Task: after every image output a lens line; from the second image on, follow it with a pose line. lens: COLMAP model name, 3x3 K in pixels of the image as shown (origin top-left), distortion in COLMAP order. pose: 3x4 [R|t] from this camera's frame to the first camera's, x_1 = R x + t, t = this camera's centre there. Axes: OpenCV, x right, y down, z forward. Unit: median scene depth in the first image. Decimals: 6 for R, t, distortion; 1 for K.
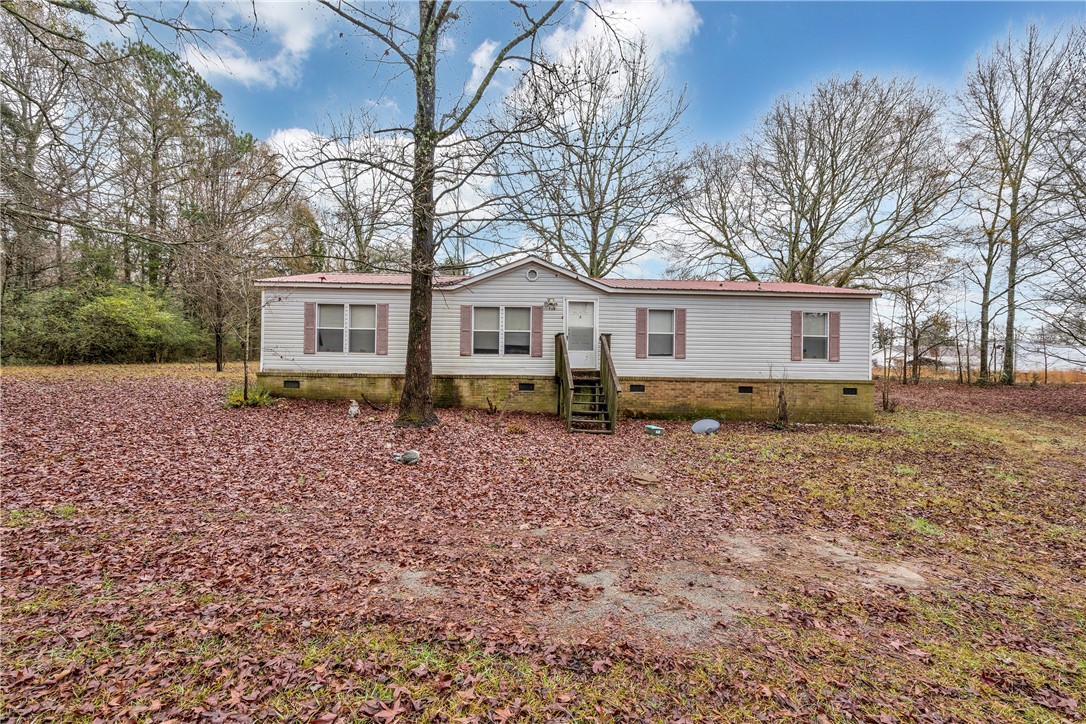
lens RADIAL K [[506.9, 0, 543.0], [0, 506.9, 362.0], [0, 0, 1]] dist [0.000481, 0.001084]
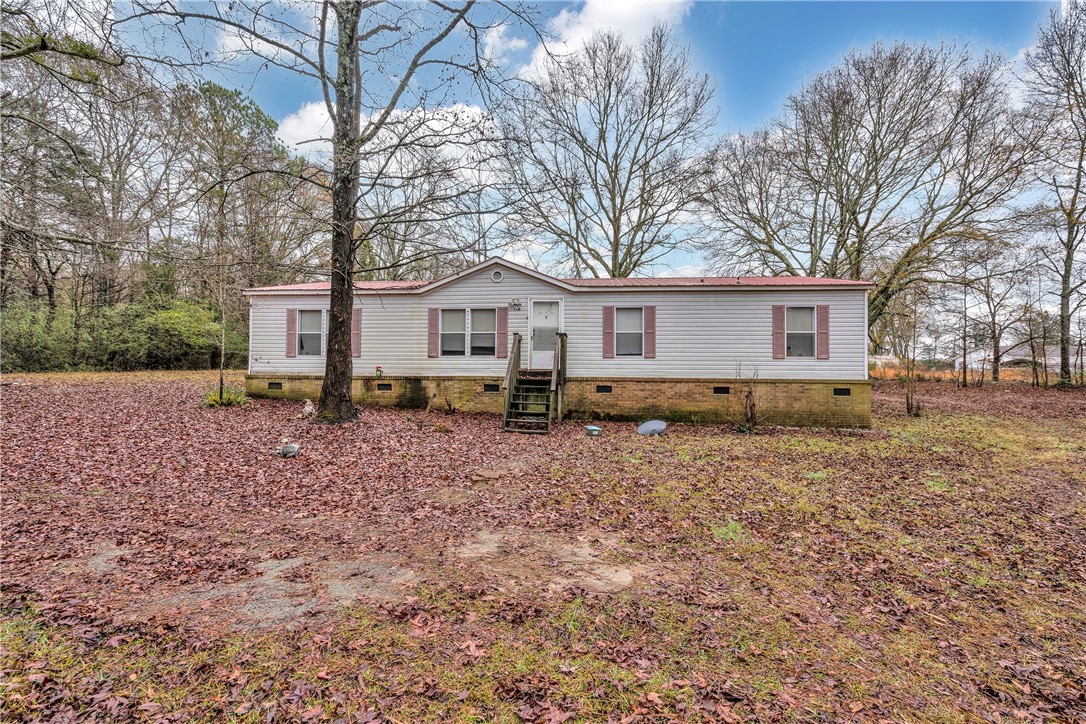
lens RADIAL K [[506.9, 0, 543.0], [0, 506.9, 362.0], [0, 0, 1]] dist [0.000481, 0.001084]
pose [[0.989994, -0.009605, -0.140784, 0.208615], [0.007774, 0.999878, -0.013552, 0.012346], [0.140897, 0.012322, 0.989948, 0.021276]]
